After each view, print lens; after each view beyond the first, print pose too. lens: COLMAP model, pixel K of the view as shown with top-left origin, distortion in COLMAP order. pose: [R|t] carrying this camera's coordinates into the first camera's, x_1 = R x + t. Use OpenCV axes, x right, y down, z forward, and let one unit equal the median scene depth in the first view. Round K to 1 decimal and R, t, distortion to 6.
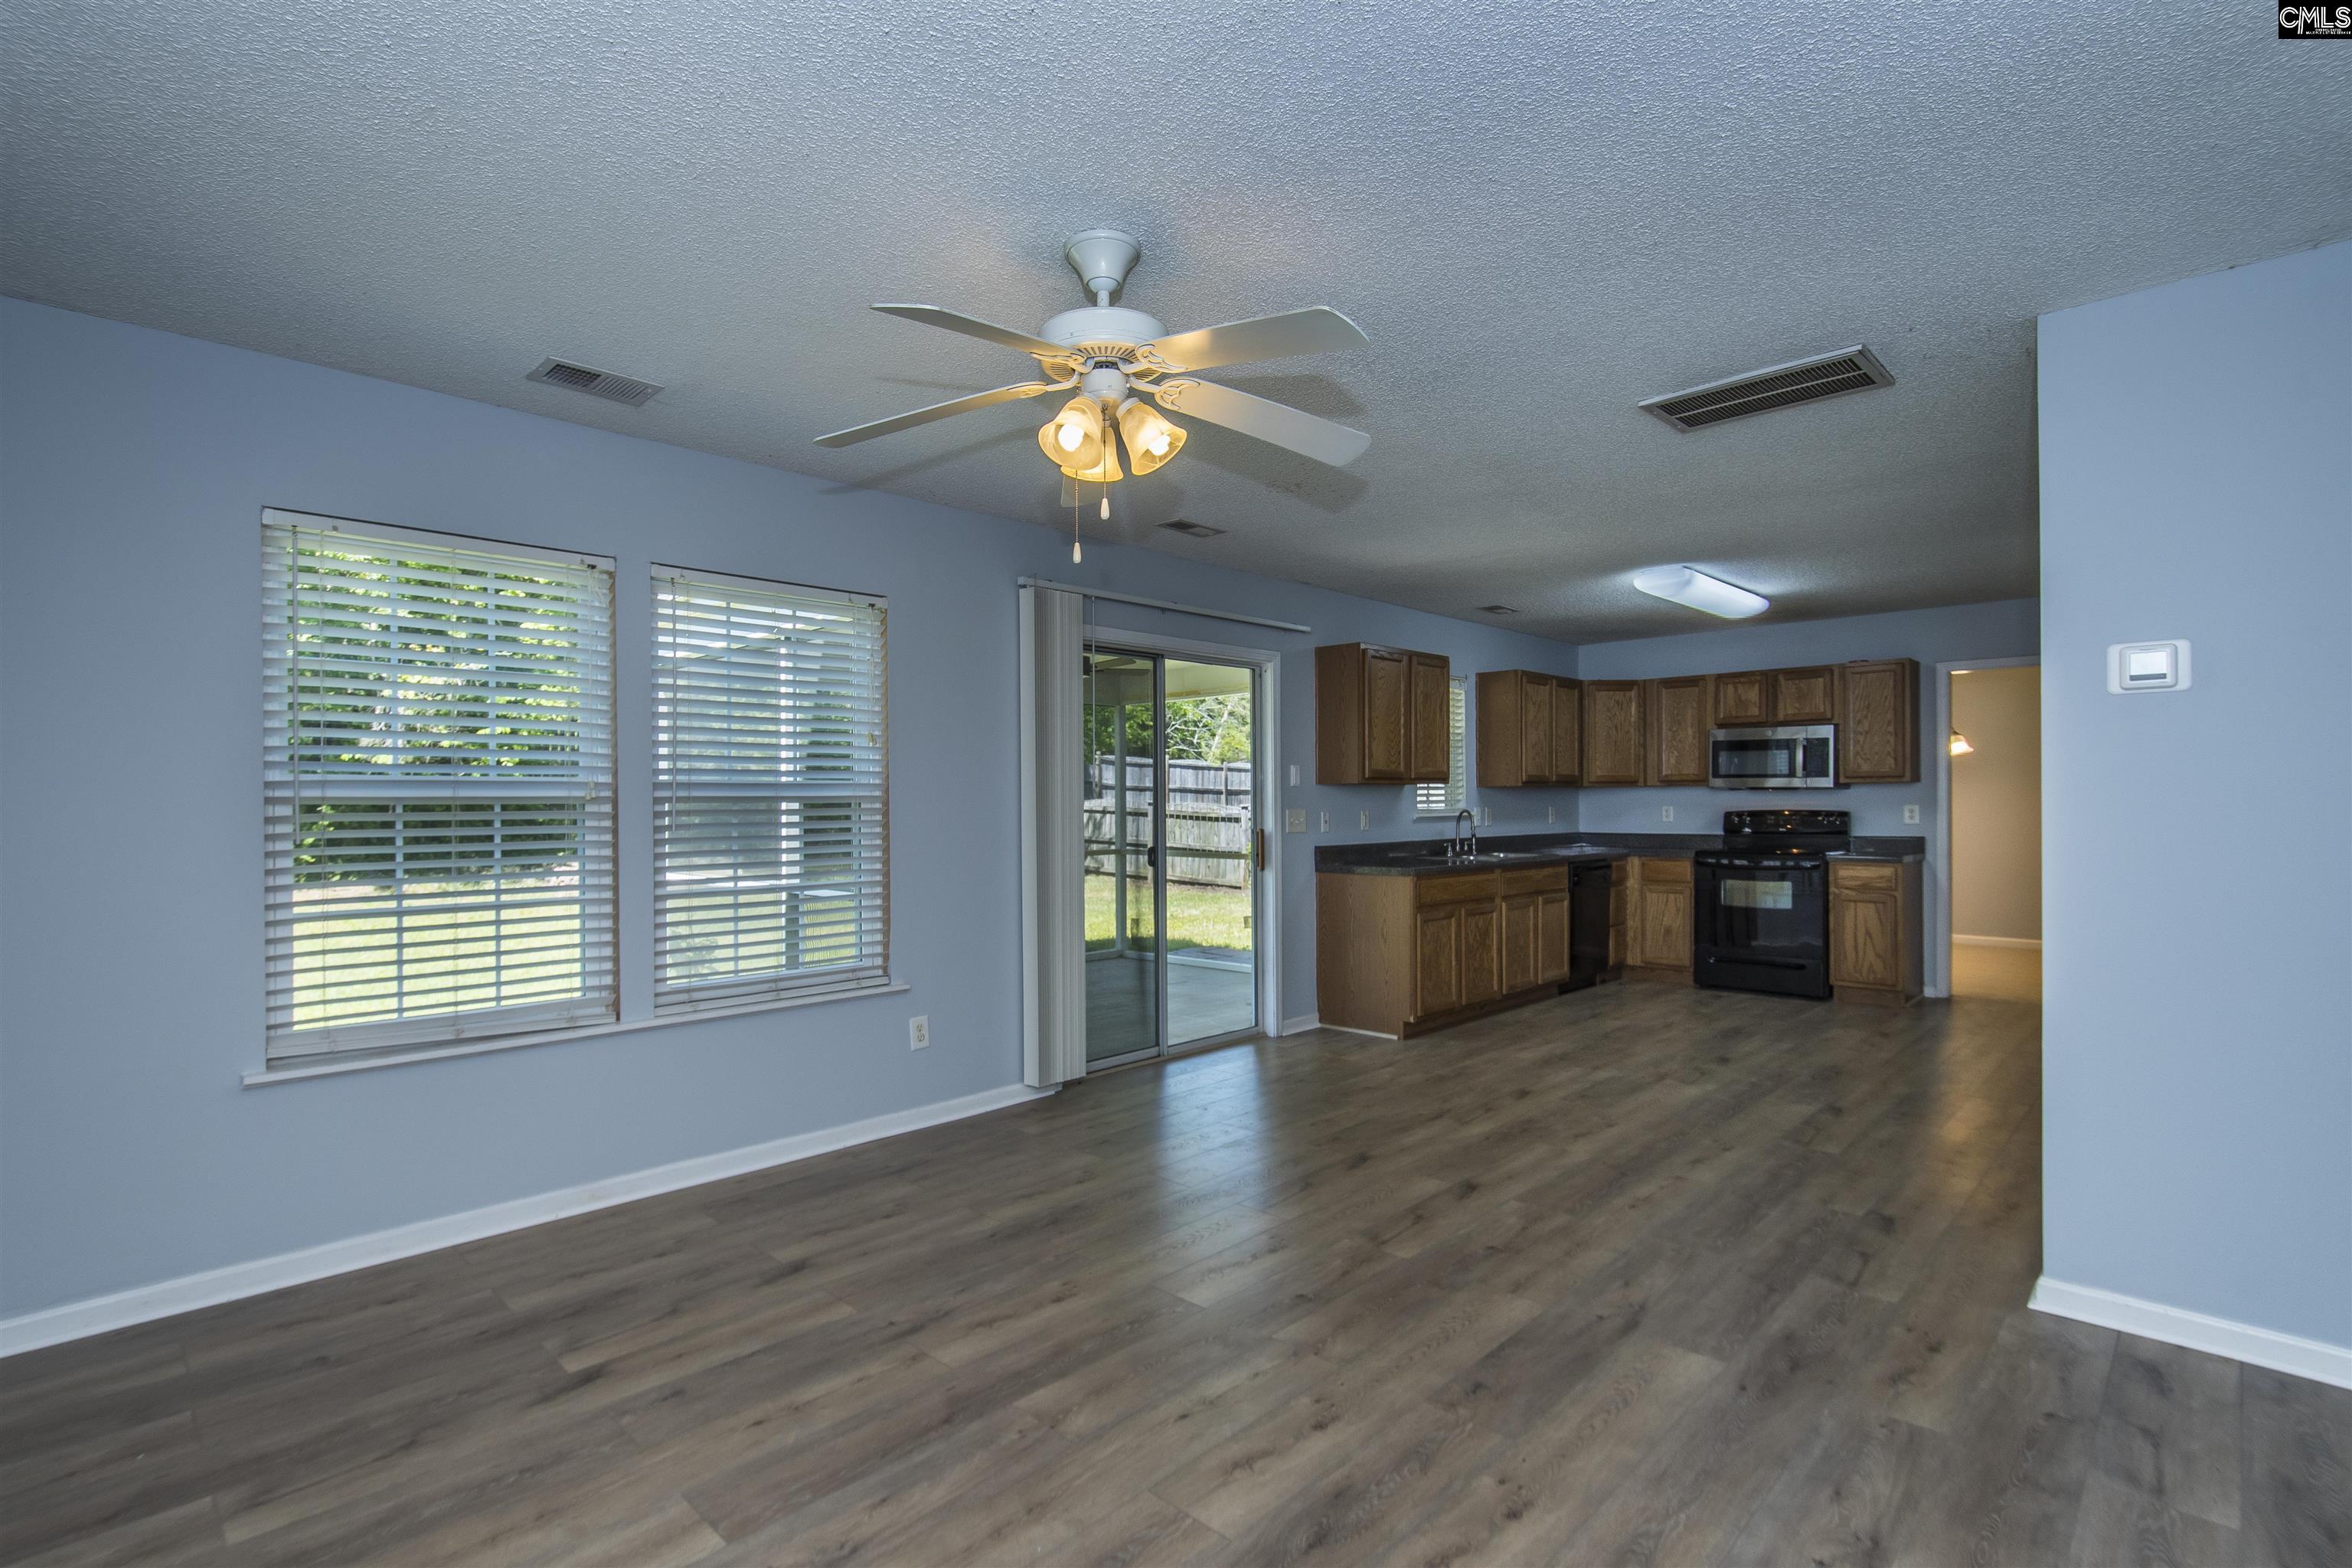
lens RADIAL K [[1102.2, 0, 1145.4], [0, 1102.2, 802.3], [0, 0, 1]] dist [0.000170, -0.000523]
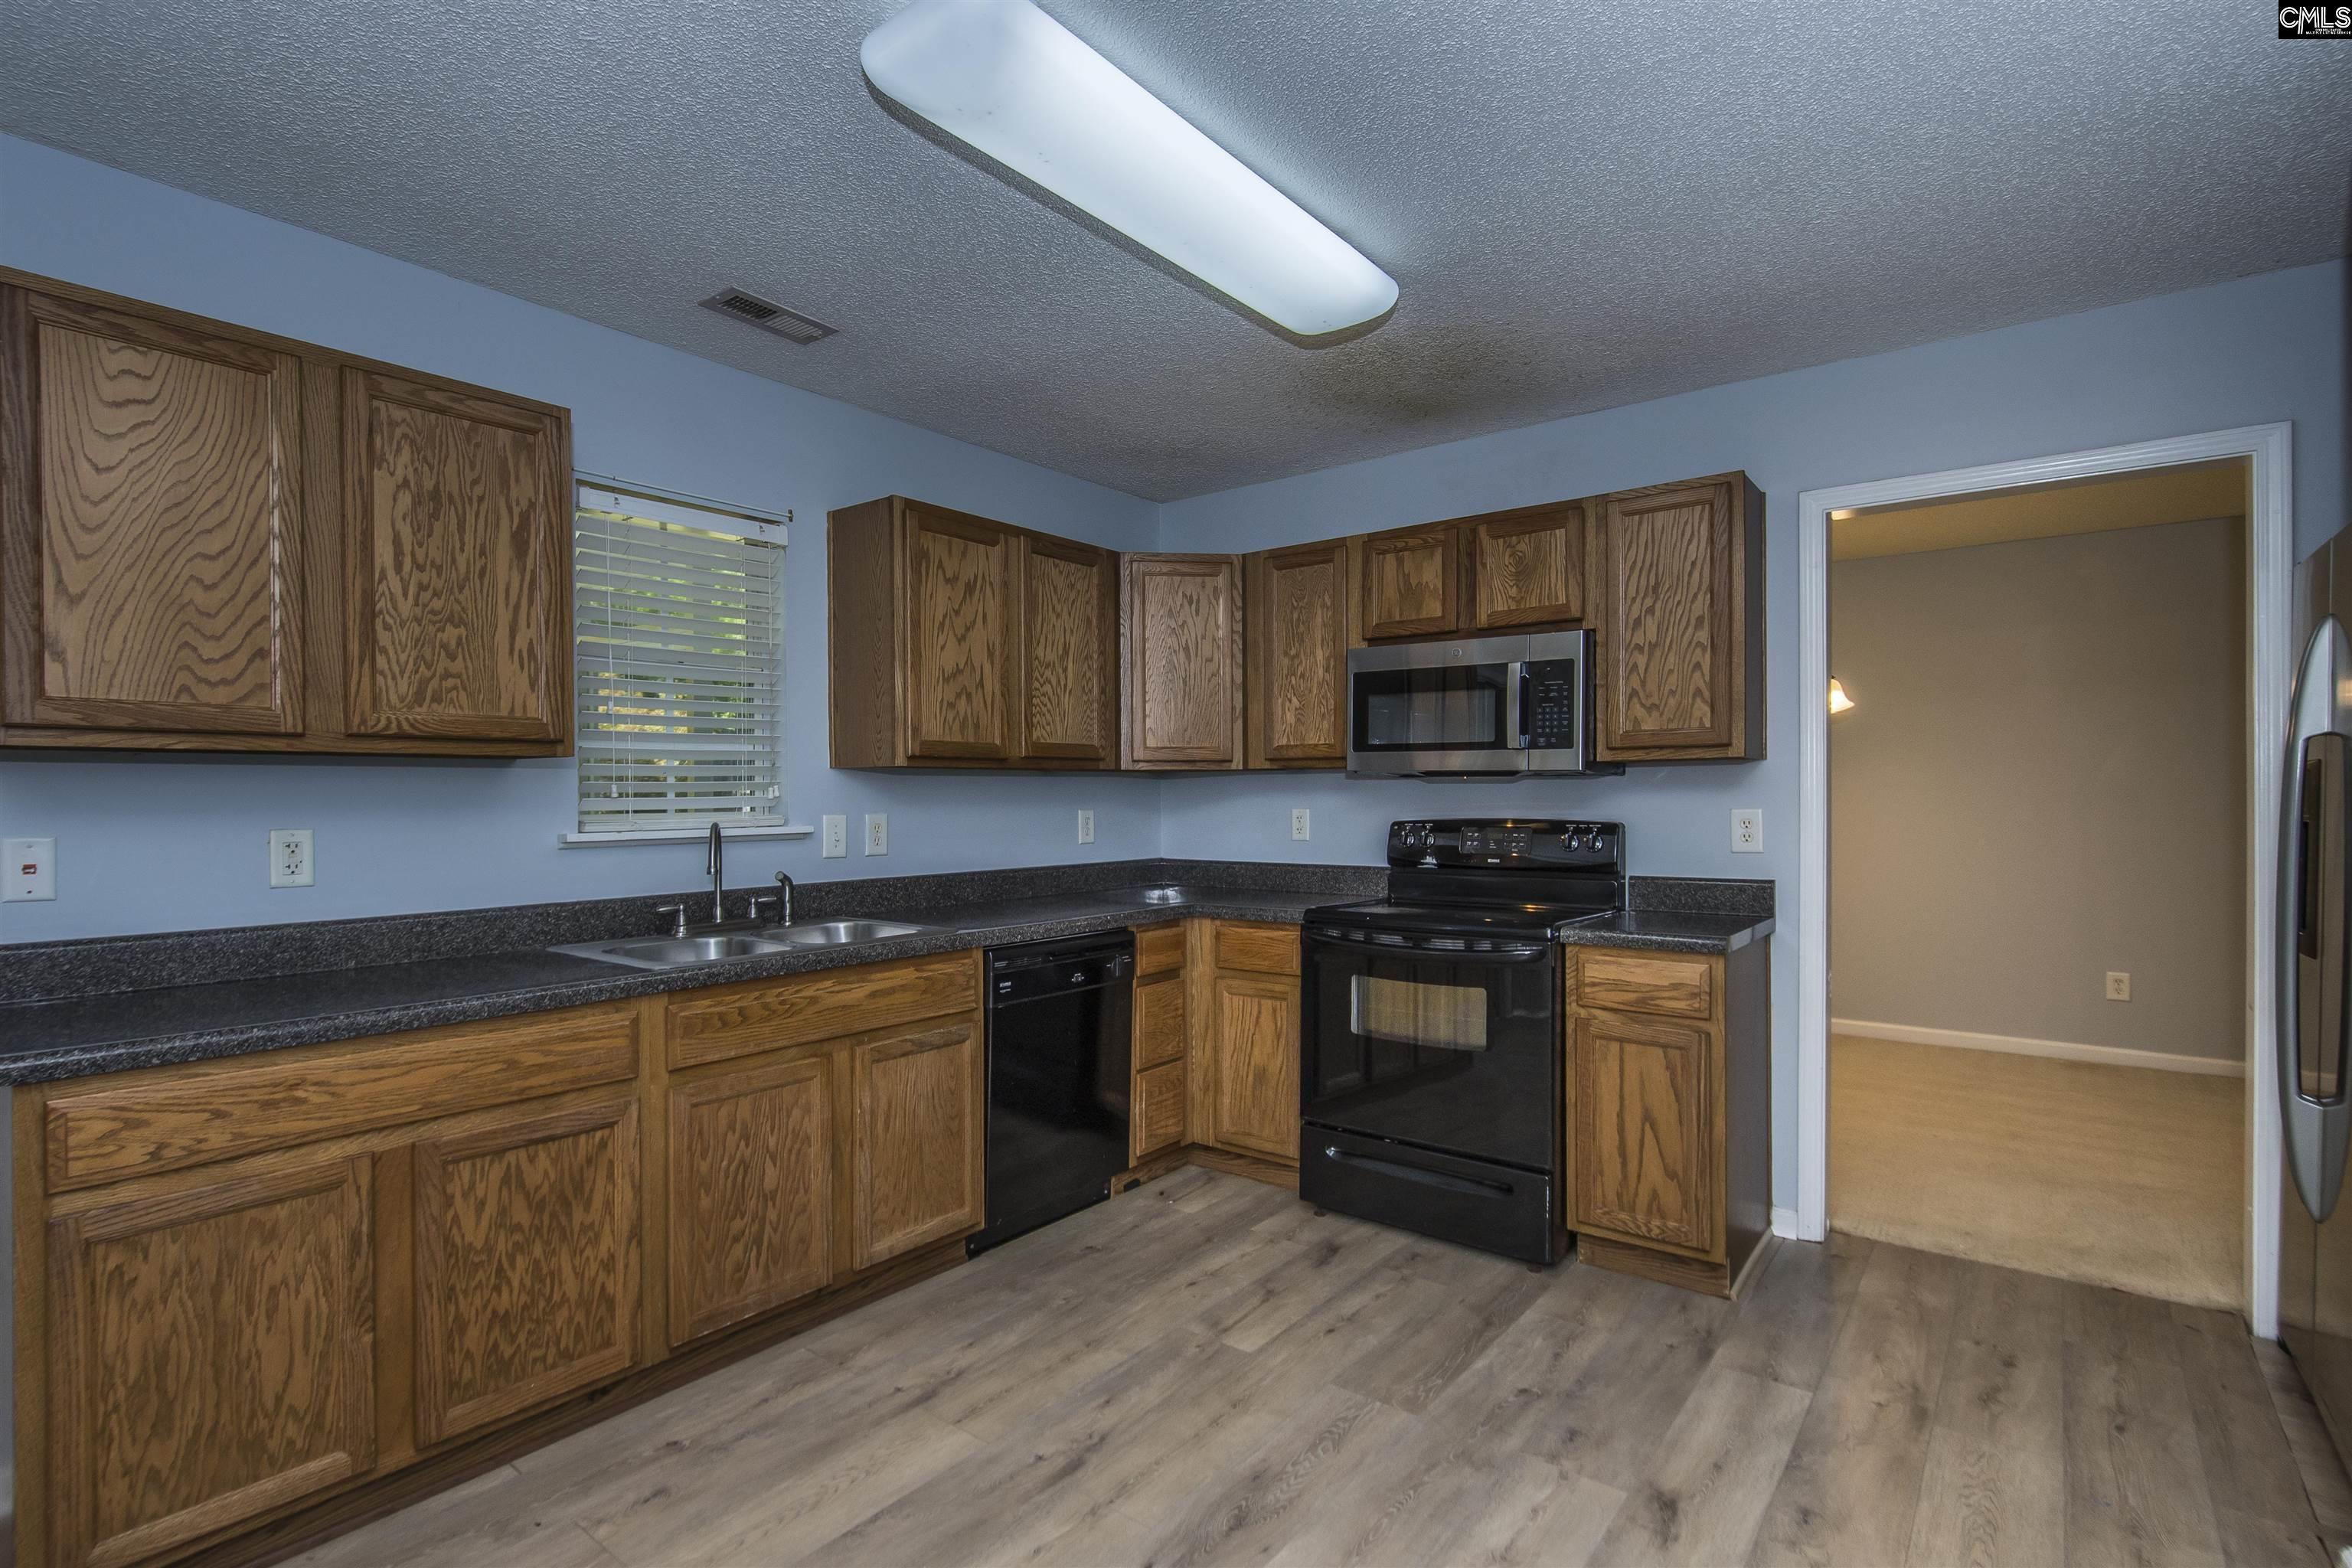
lens RADIAL K [[1102.2, 0, 1142.6], [0, 1102.2, 803.8], [0, 0, 1]] dist [0.000170, -0.000523]
pose [[0.994901, -0.001300, 0.100847, 0.436165], [0.000839, 0.999989, 0.004611, -0.002628], [-0.100852, -0.004503, 0.994891, 0.623554]]
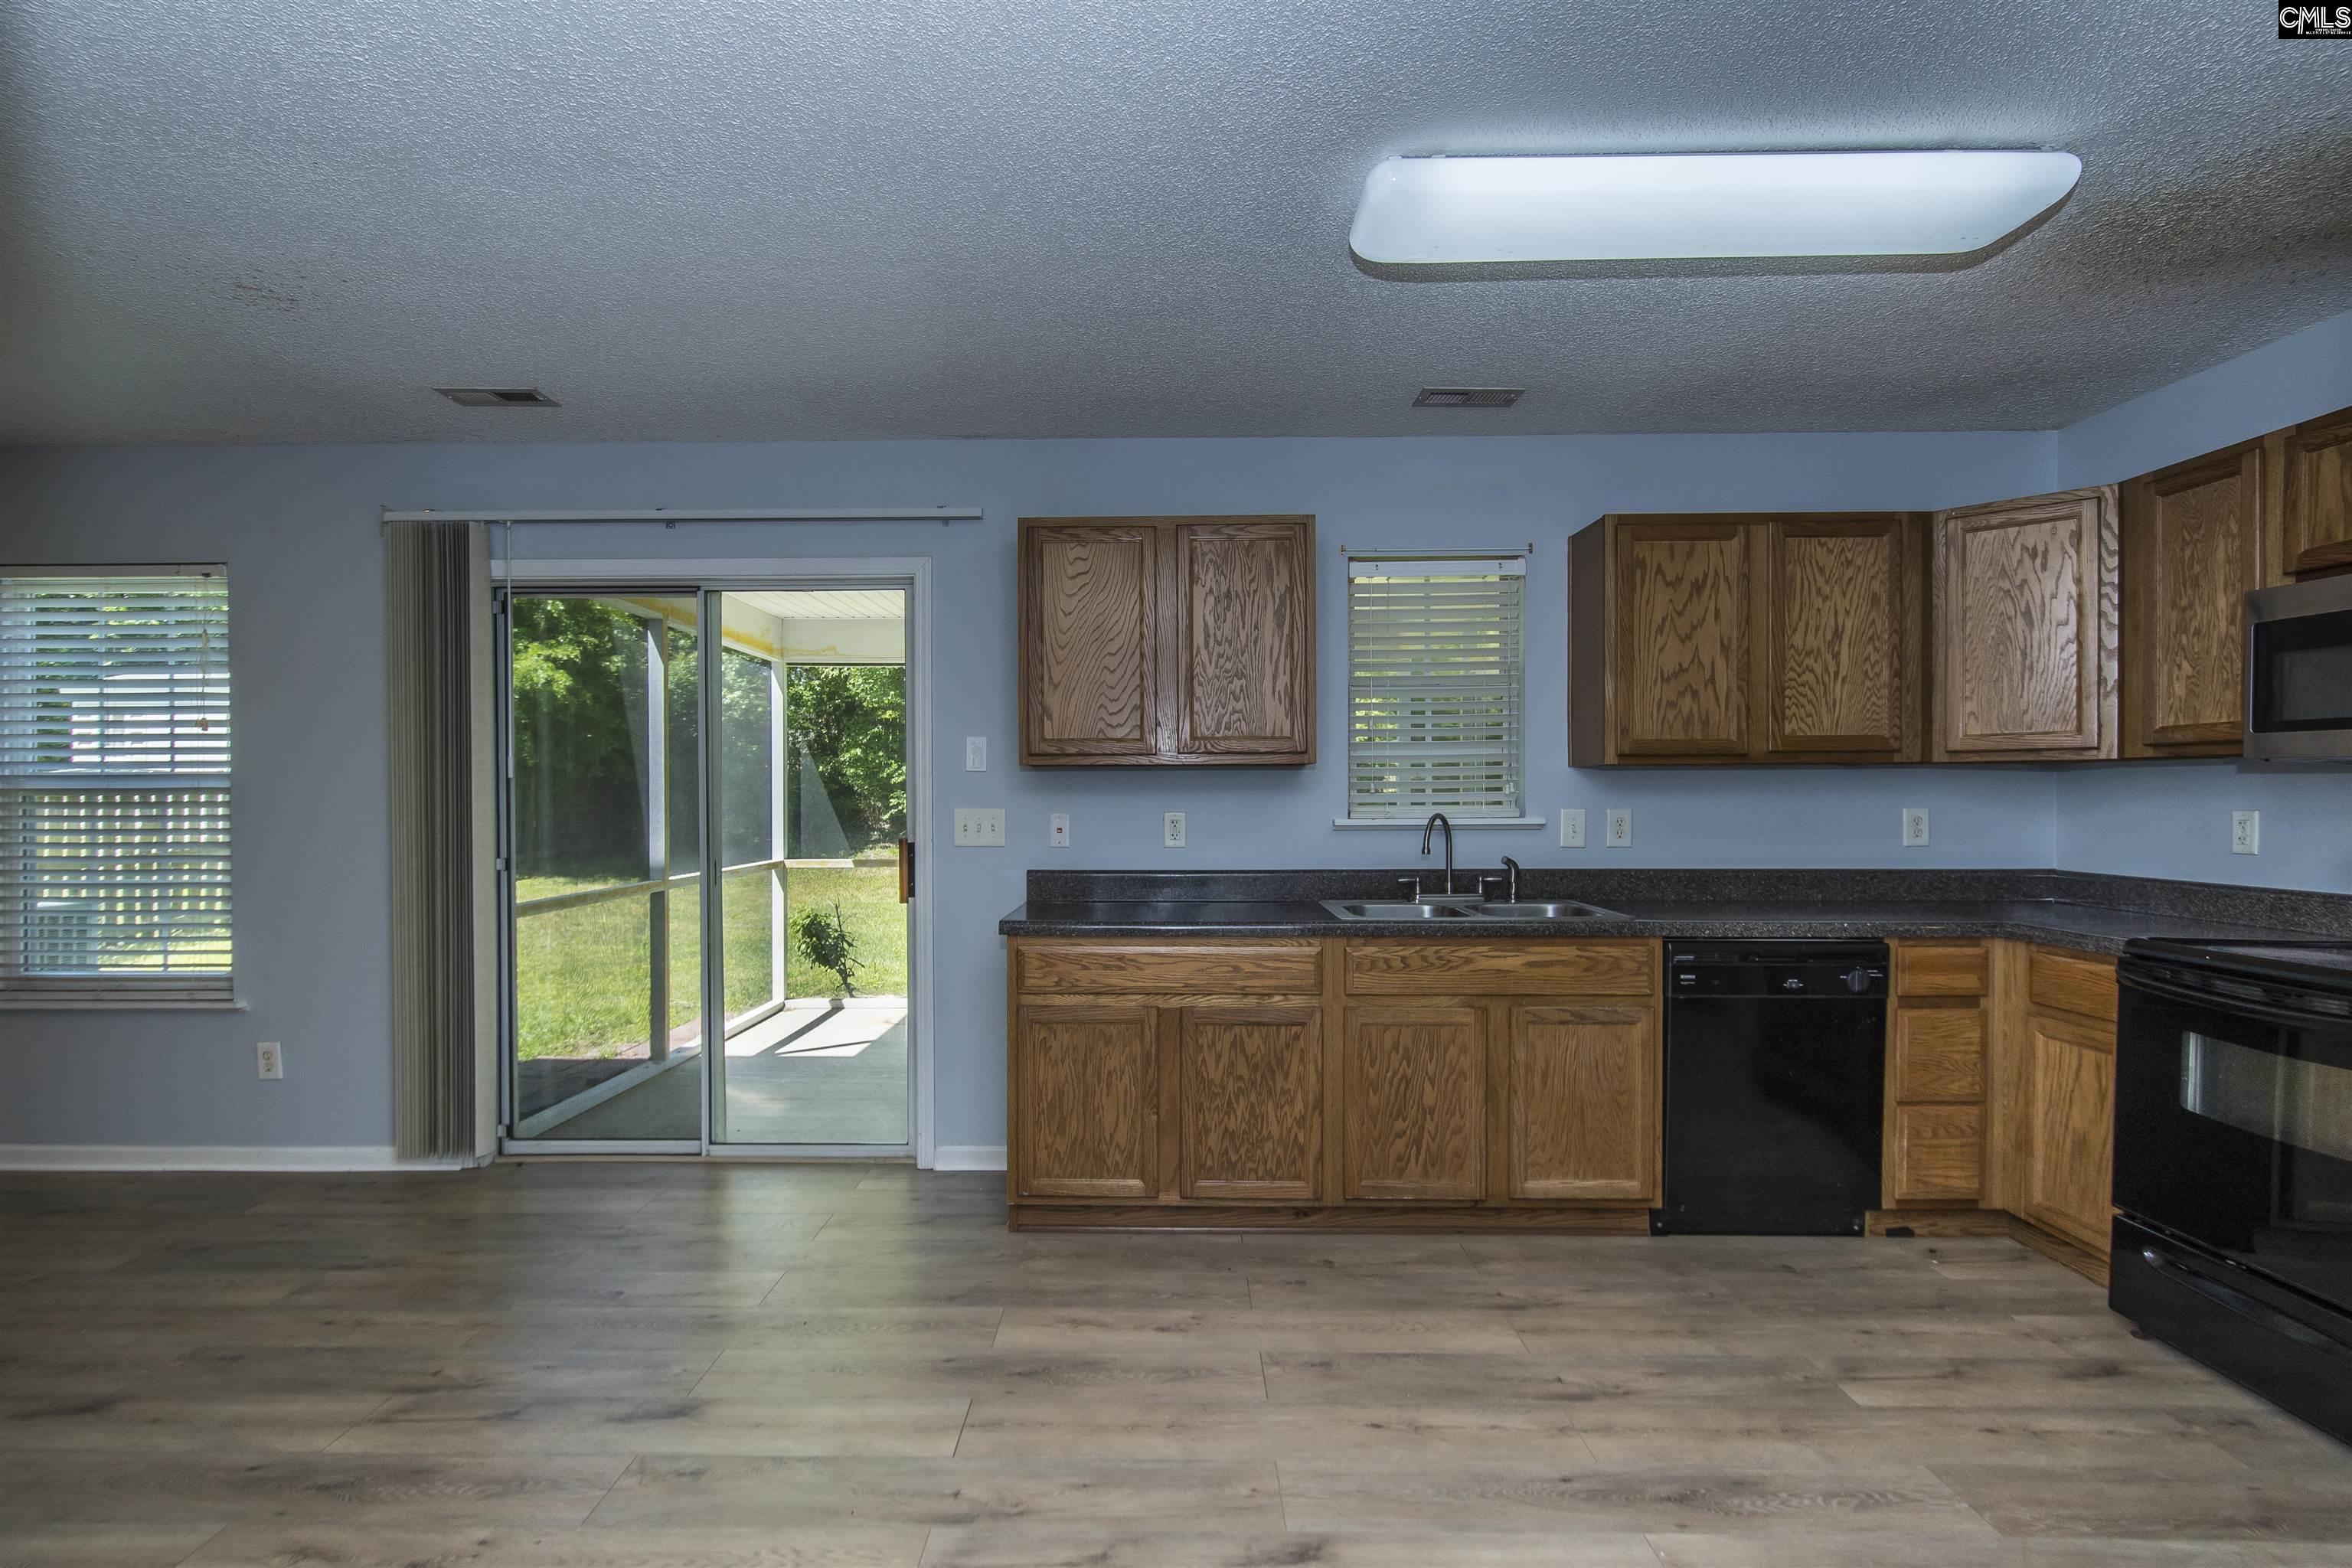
lens RADIAL K [[1102.2, 0, 1165.7], [0, 1102.2, 797.0], [0, 0, 1]] dist [0.000170, -0.000523]
pose [[0.698885, 0.005408, -0.715213, 0.607005], [-0.002826, 0.999984, 0.004800, -0.003440], [0.715228, -0.001334, 0.698890, 0.599573]]
